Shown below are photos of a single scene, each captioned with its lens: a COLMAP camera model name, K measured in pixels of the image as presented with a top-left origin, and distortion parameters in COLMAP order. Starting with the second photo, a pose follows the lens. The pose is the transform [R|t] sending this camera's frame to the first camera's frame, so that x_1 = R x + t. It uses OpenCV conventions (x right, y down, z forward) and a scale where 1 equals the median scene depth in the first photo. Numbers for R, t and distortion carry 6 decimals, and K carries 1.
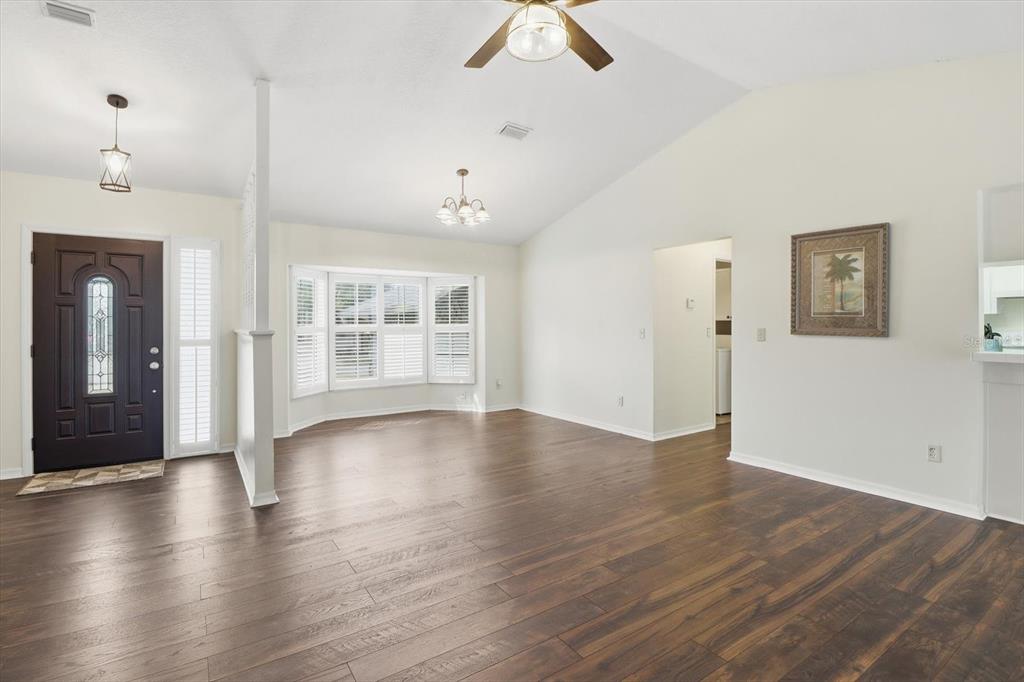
lens RADIAL K [[480.6, 0, 510.6], [0, 480.6, 323.7], [0, 0, 1]] dist [0.001753, -0.013117]
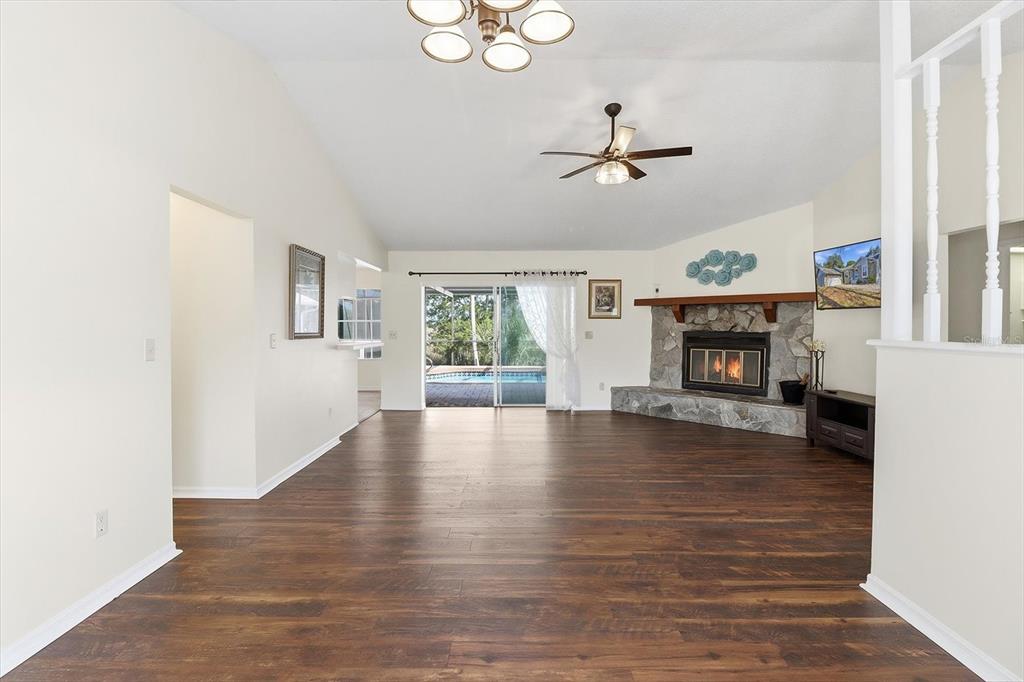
lens RADIAL K [[488.8, 0, 506.9], [0, 488.8, 330.4], [0, 0, 1]] dist [-0.017332, -0.000130]
pose [[-0.826324, -0.003718, 0.563182, -0.366045], [0.000123, 0.999977, 0.006782, -0.006064], [-0.563194, 0.005673, -0.826305, 1.512589]]
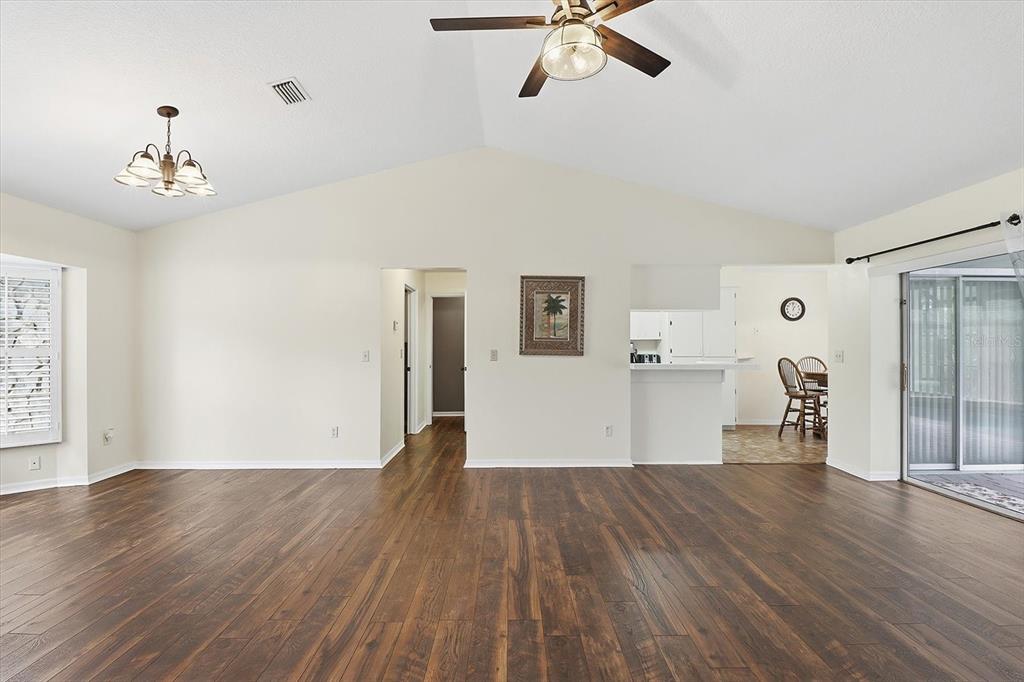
lens RADIAL K [[488.9, 0, 508.9], [0, 488.9, 344.1], [0, 0, 1]] dist [0.000652, -0.016793]
pose [[0.554184, 0.004697, 0.832381, -0.456339], [-0.003856, 0.999988, -0.003076, -0.001496], [-0.832385, -0.001505, 0.554195, 0.299143]]
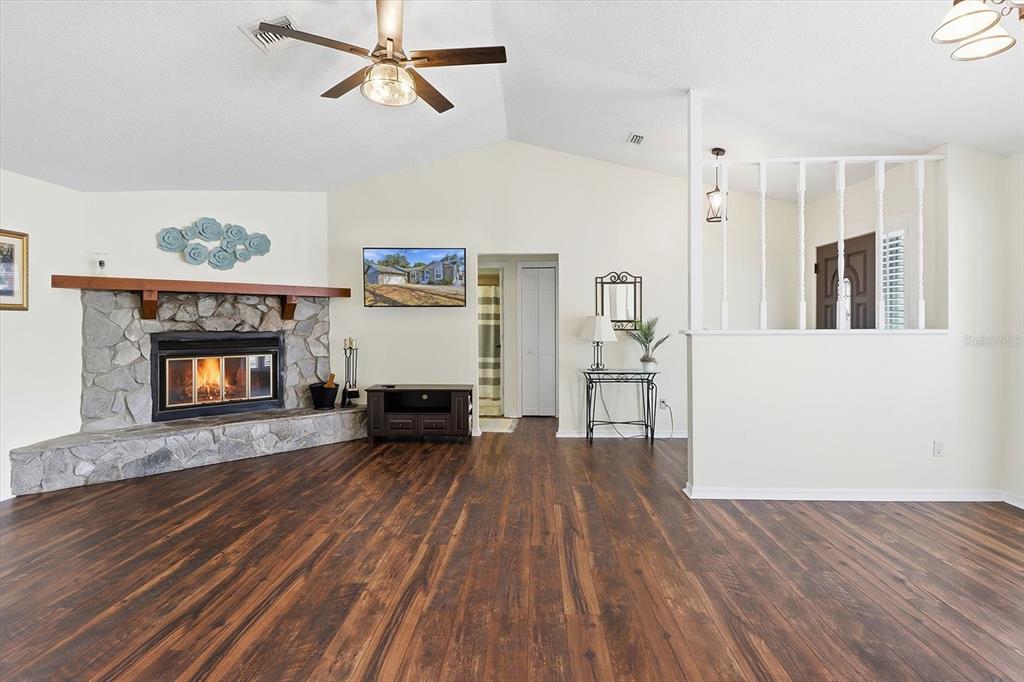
lens RADIAL K [[483.5, 0, 510.8], [0, 483.5, 328.0], [0, 0, 1]] dist [0.001804, -0.013792]
pose [[-0.595700, 0.015114, -0.803065, 0.457882], [0.010260, 0.999885, 0.011208, -0.005817], [0.803142, -0.001563, -0.595786, 1.054160]]
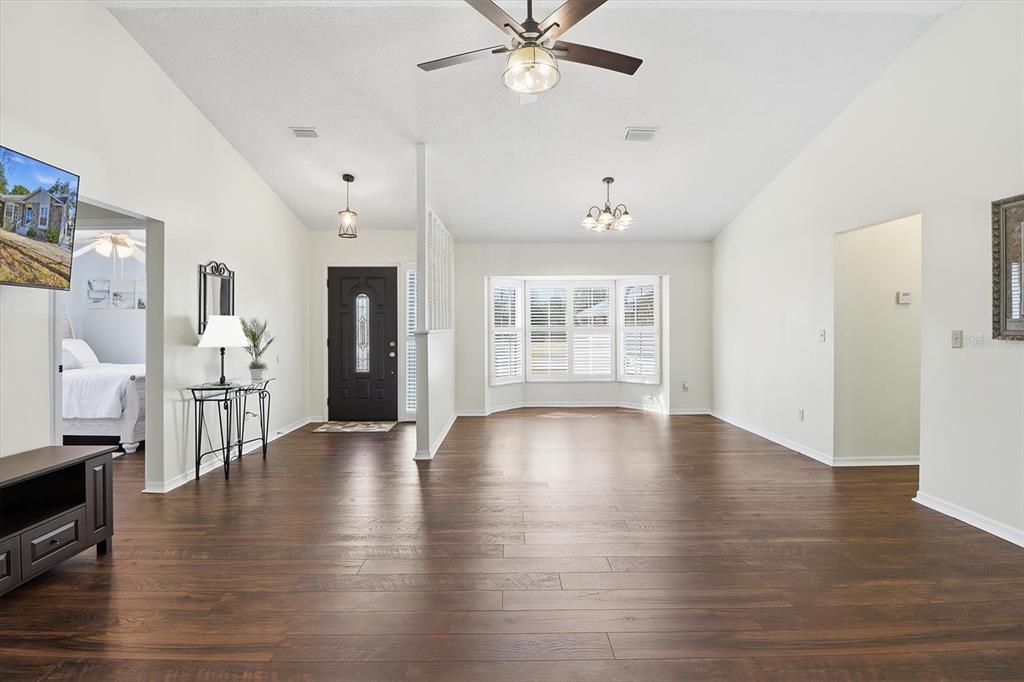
lens RADIAL K [[474.8, 0, 511.1], [0, 474.8, 325.7], [0, 0, 1]] dist [0.000874, -0.013061]
pose [[0.836603, -0.000015, -0.547810, 0.341553], [0.002543, 0.999989, 0.003857, -0.002727], [0.547804, -0.004620, 0.836594, 0.016891]]
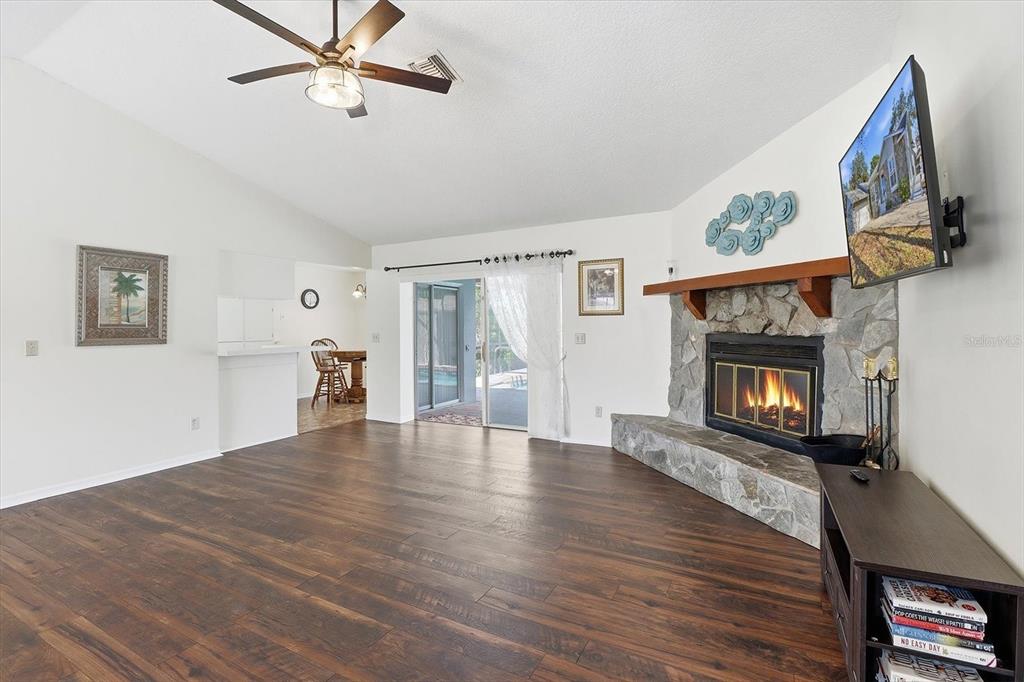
lens RADIAL K [[480.6, 0, 510.6], [0, 480.6, 323.7], [0, 0, 1]] dist [0.001753, -0.013117]
pose [[-0.464921, 0.011084, 0.885283, -0.634680], [0.008267, 0.999932, -0.008178, -0.007362], [-0.885313, 0.003517, -0.464981, 0.628980]]
